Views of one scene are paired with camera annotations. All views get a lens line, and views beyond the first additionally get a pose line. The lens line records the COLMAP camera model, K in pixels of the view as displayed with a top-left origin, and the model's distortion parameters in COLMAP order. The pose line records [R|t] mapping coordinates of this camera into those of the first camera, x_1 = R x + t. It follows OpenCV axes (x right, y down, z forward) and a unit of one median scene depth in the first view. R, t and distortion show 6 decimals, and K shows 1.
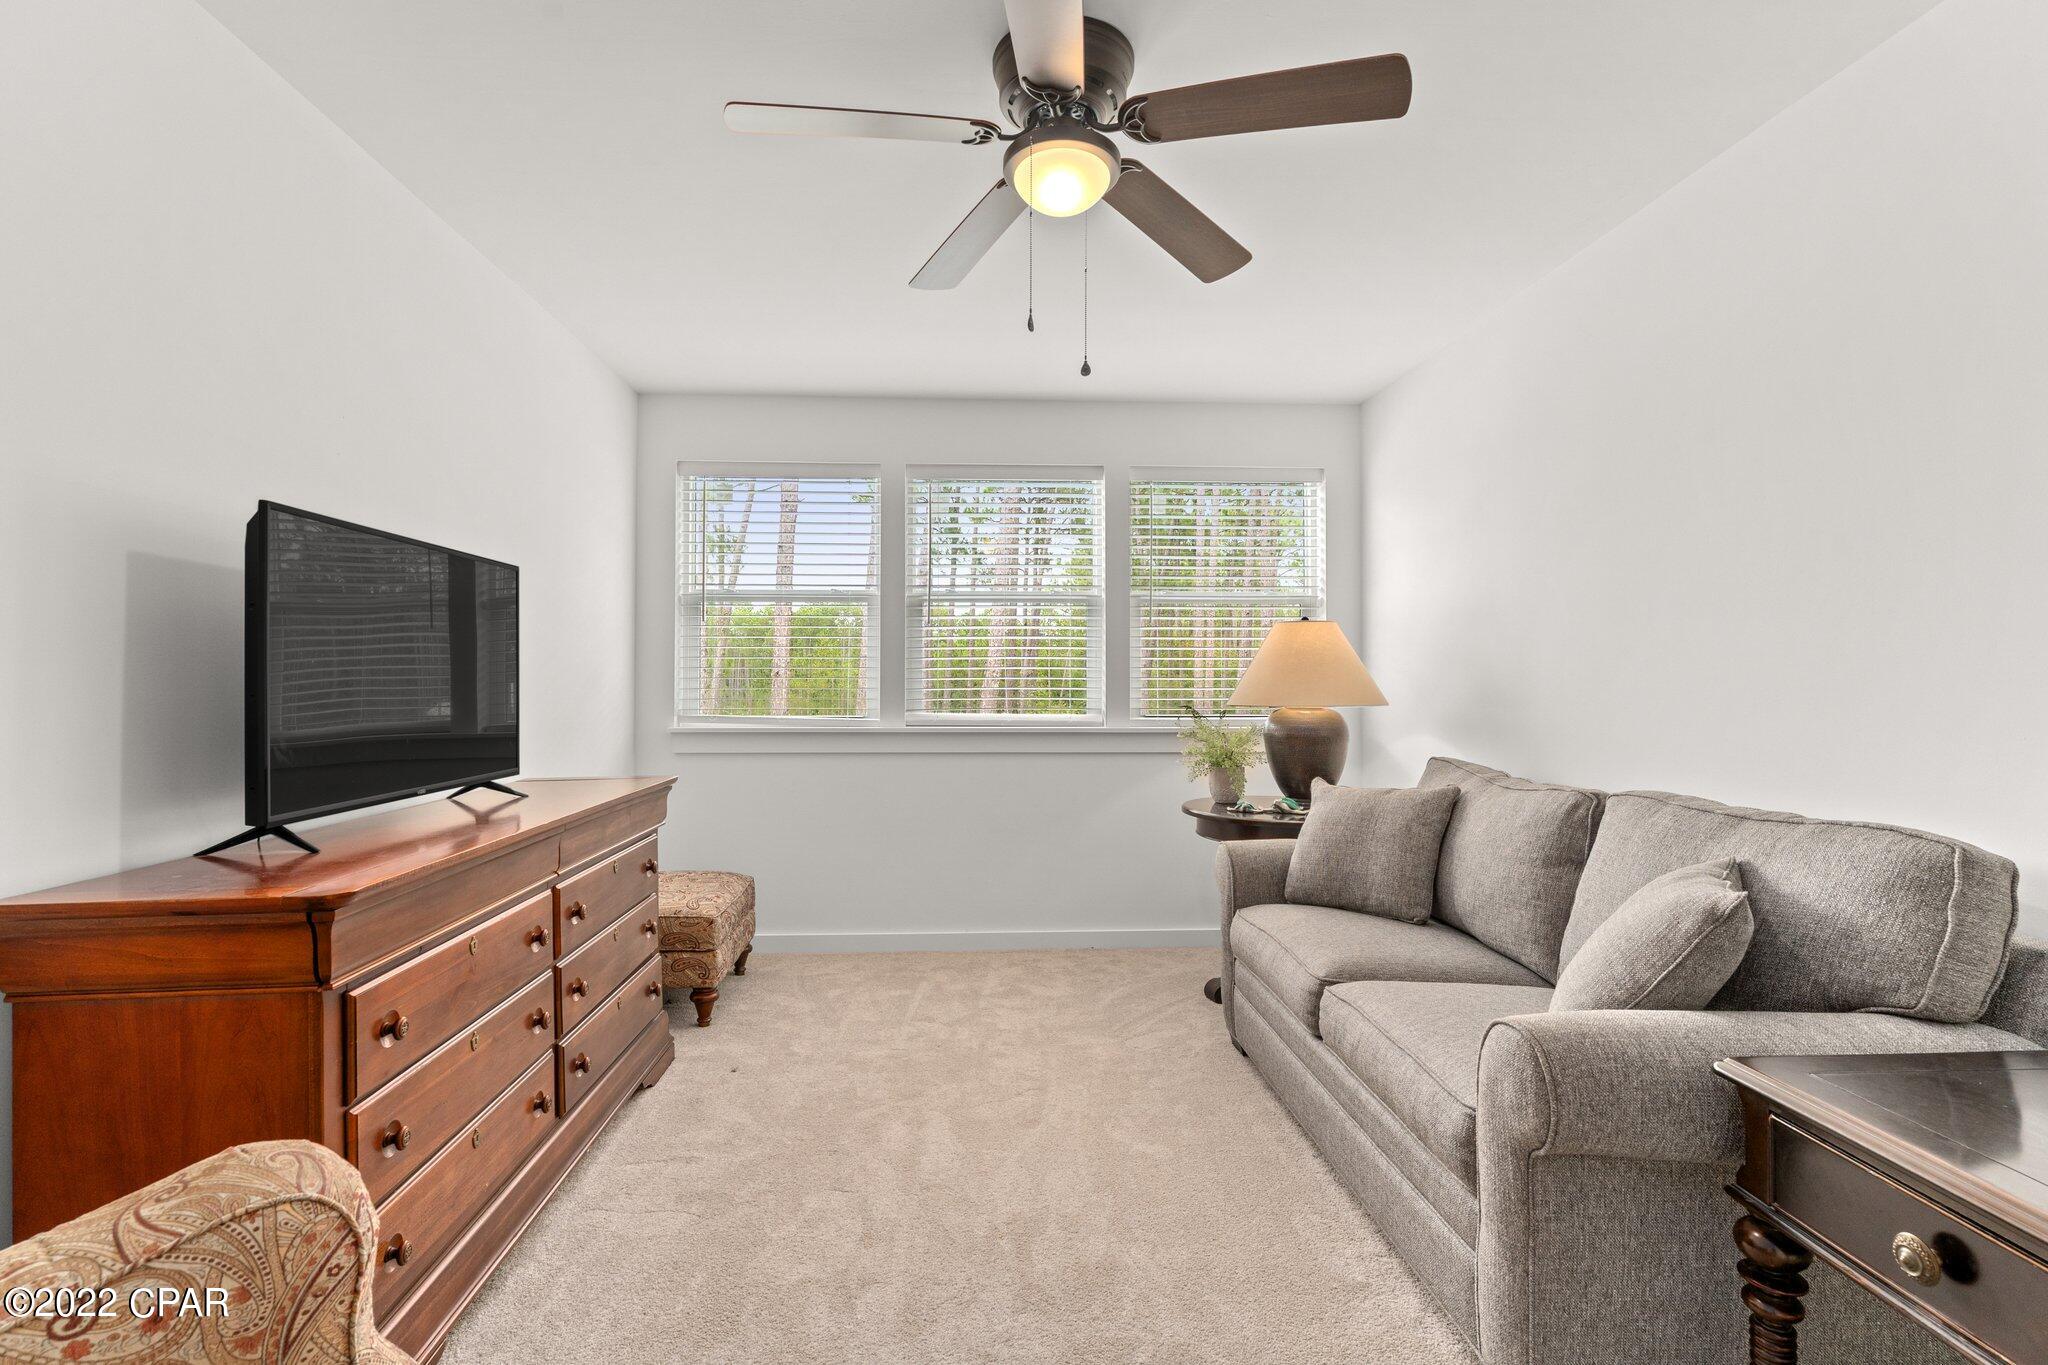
lens RADIAL K [[964.0, 0, 1021.5], [0, 964.0, 670.3], [0, 0, 1]] dist [0.001095, -0.001818]
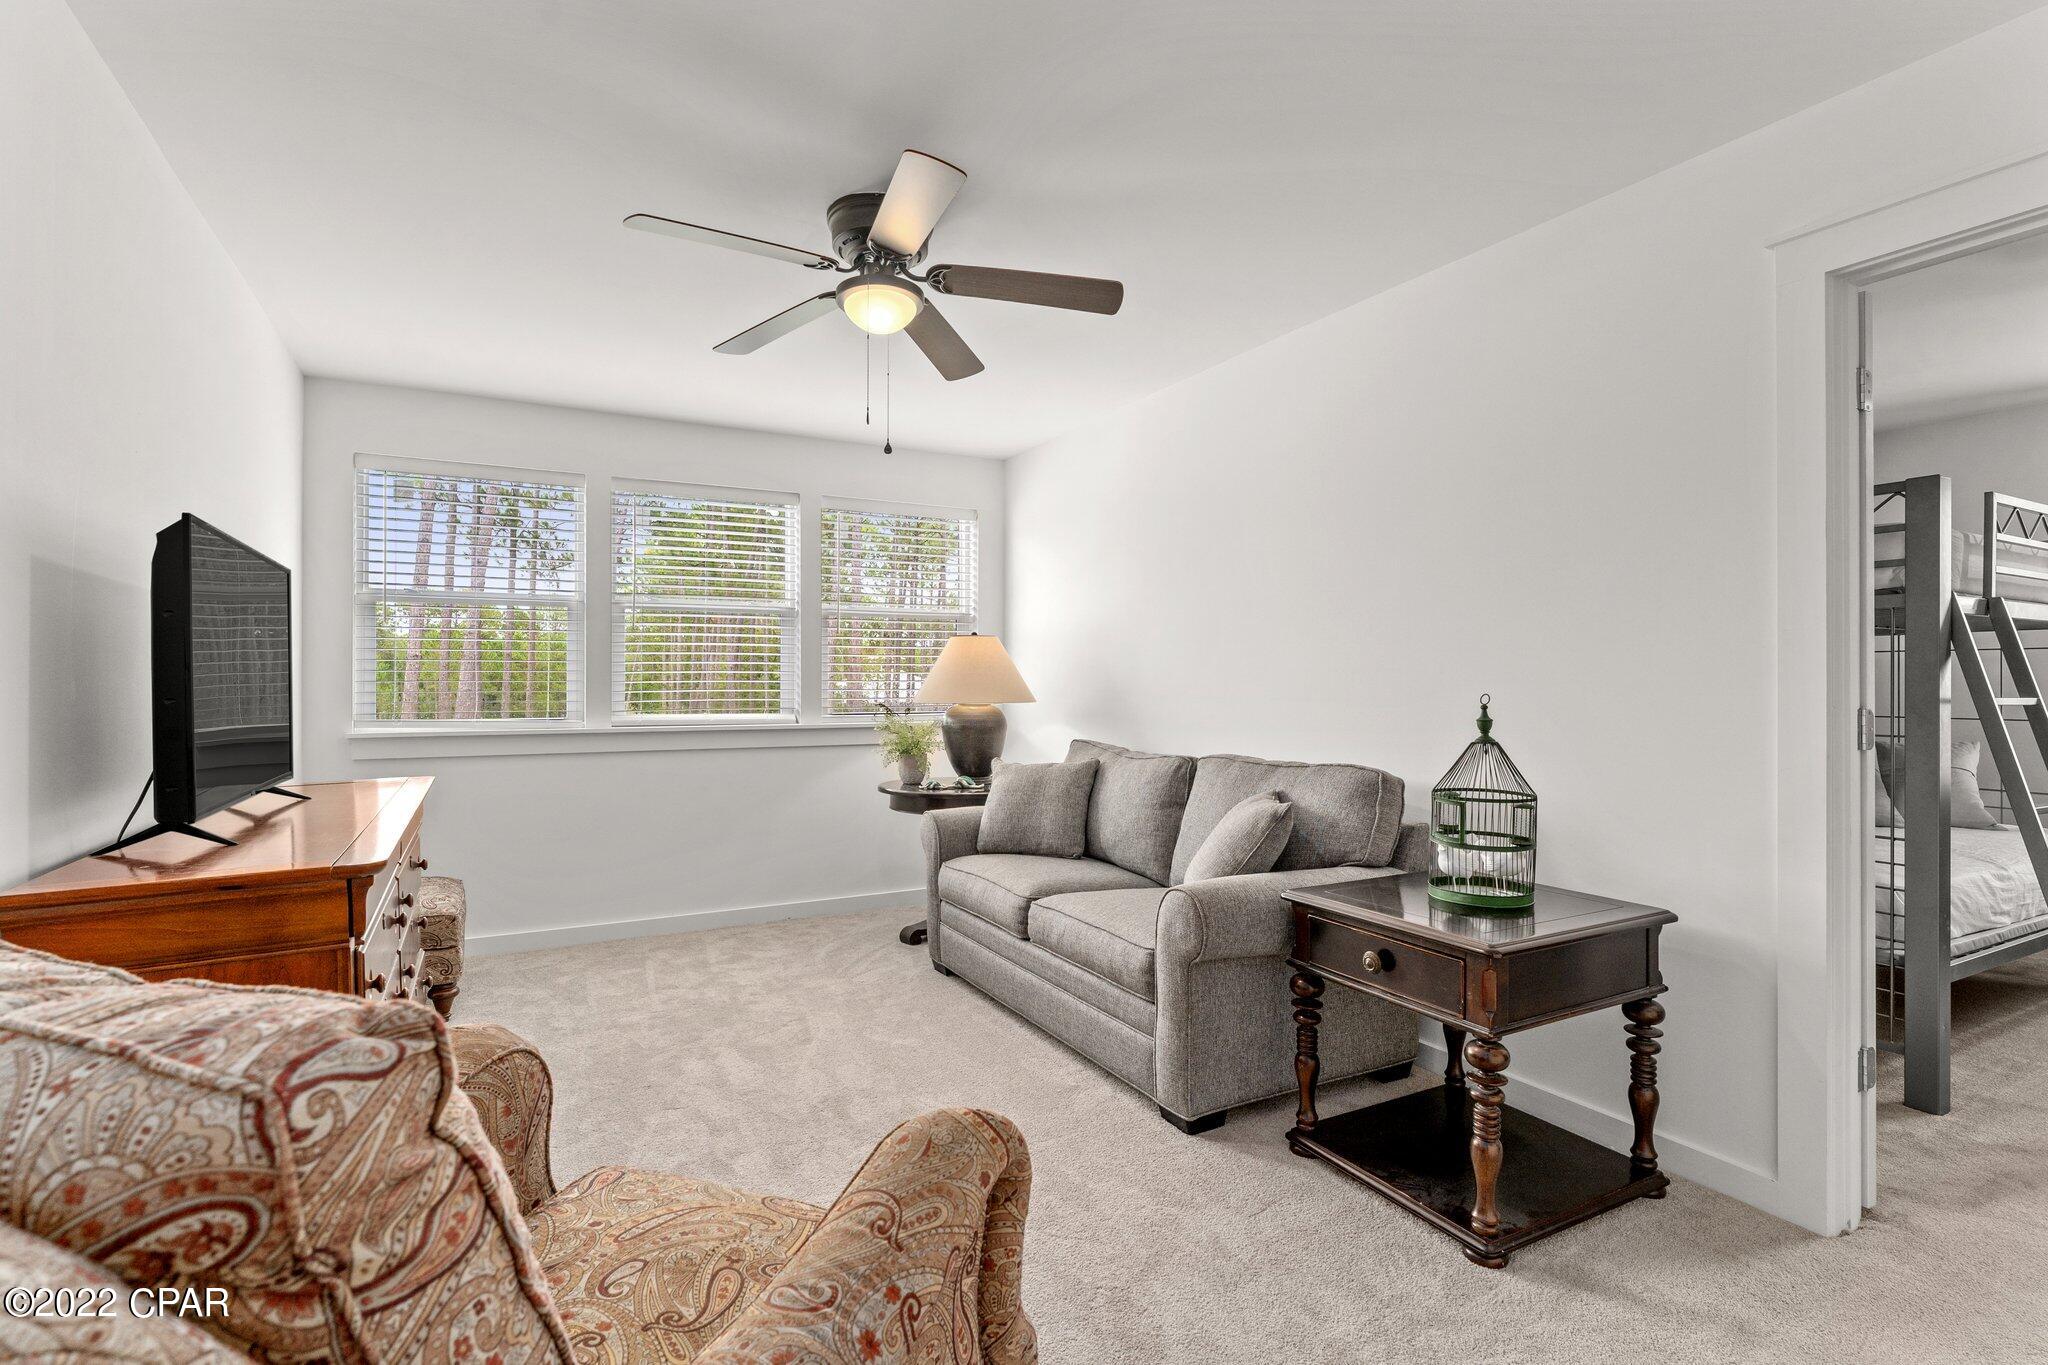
lens RADIAL K [[964.0, 0, 1018.3], [0, 964.0, 693.4], [0, 0, 1]] dist [0.001095, -0.001818]
pose [[0.904528, -0.006154, 0.426371, -0.317600], [-0.002809, 0.999788, 0.020390, -0.002523], [-0.426406, -0.019641, 0.904319, -0.266920]]
